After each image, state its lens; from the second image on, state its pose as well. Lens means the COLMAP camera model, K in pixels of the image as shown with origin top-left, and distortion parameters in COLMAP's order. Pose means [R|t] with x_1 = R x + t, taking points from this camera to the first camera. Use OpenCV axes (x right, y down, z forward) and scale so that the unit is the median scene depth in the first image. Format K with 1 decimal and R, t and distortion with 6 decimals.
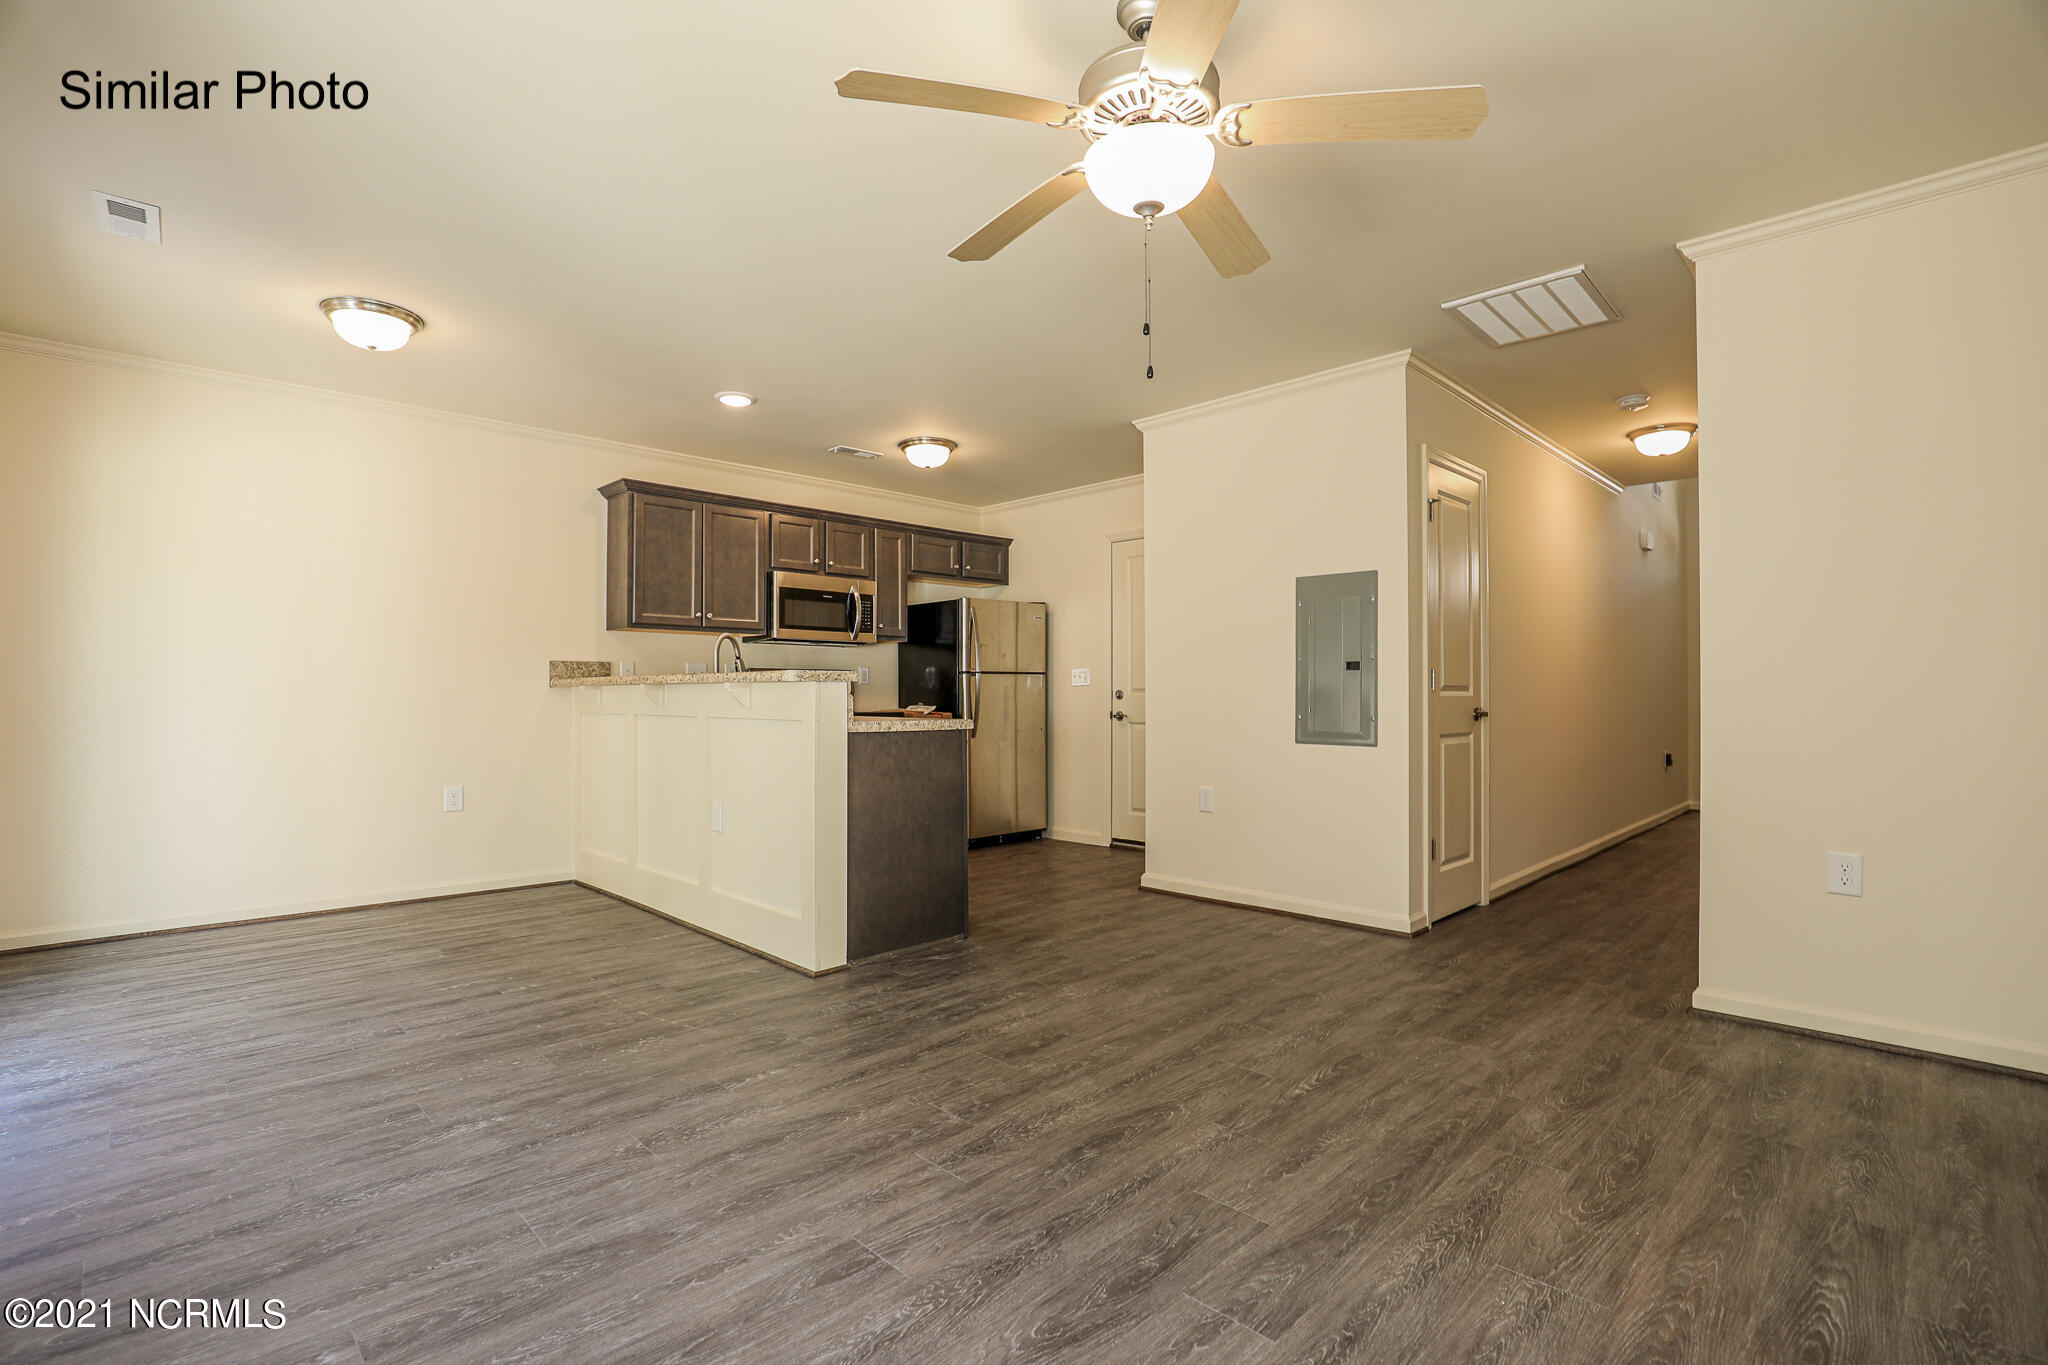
lens RADIAL K [[941.7, 0, 1024.0], [0, 941.7, 682.5], [0, 0, 1]] dist [-0.032669, 0.000400]
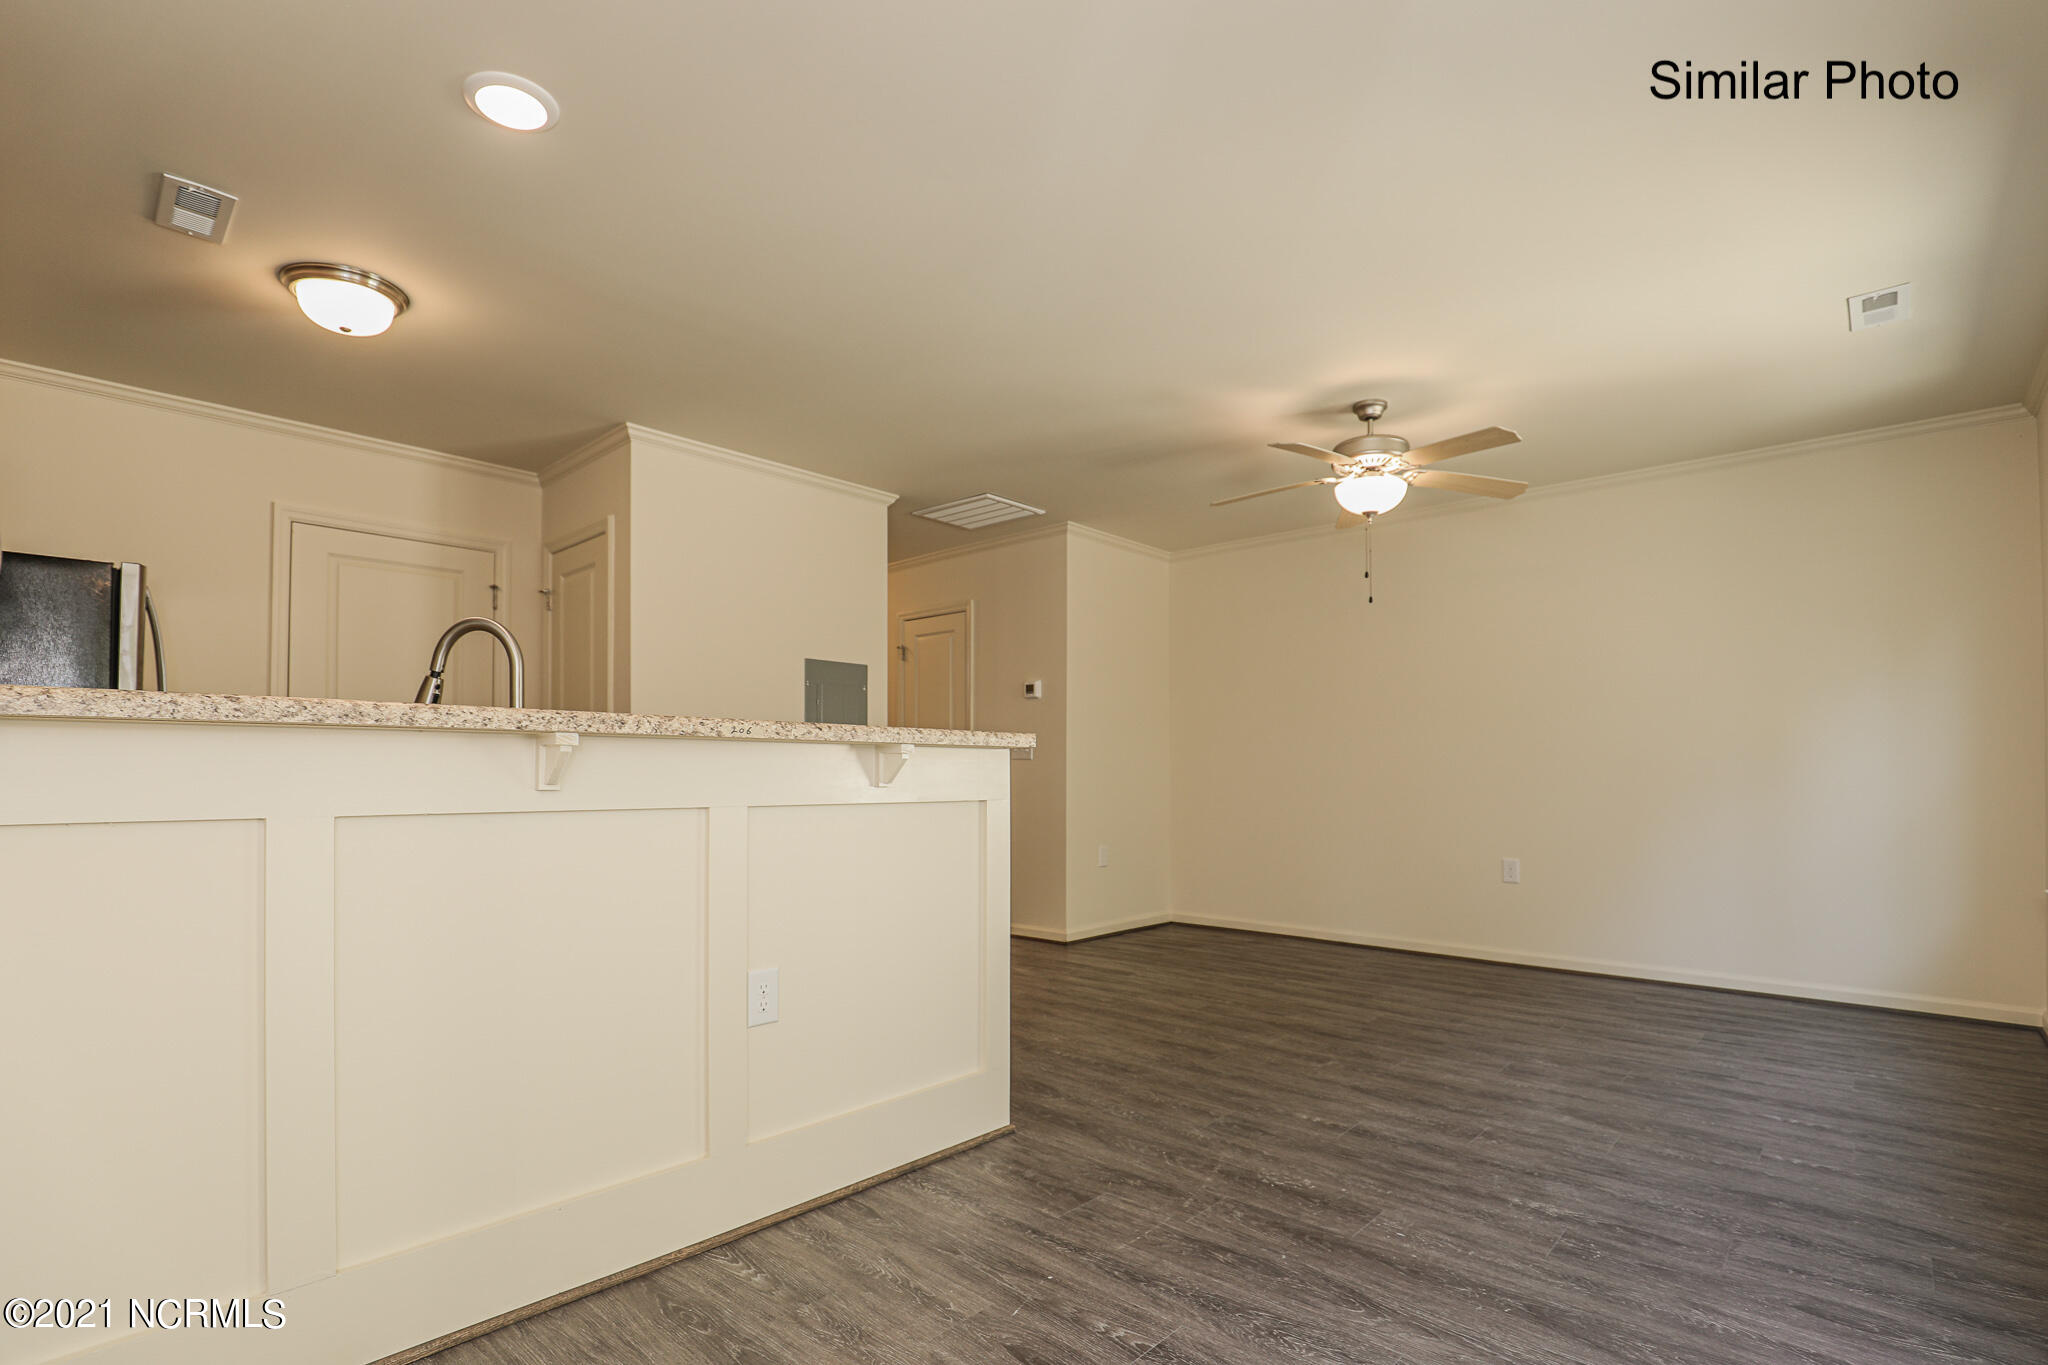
lens RADIAL K [[945.8, 0, 1023.8], [0, 945.8, 745.1], [0, 0, 1]] dist [-0.032226, -0.000216]
pose [[-0.036970, 0.029620, 0.998877, -1.333452], [-0.014873, 0.999434, -0.030187, 0.025523], [-0.999206, -0.015972, -0.036509, 1.351579]]
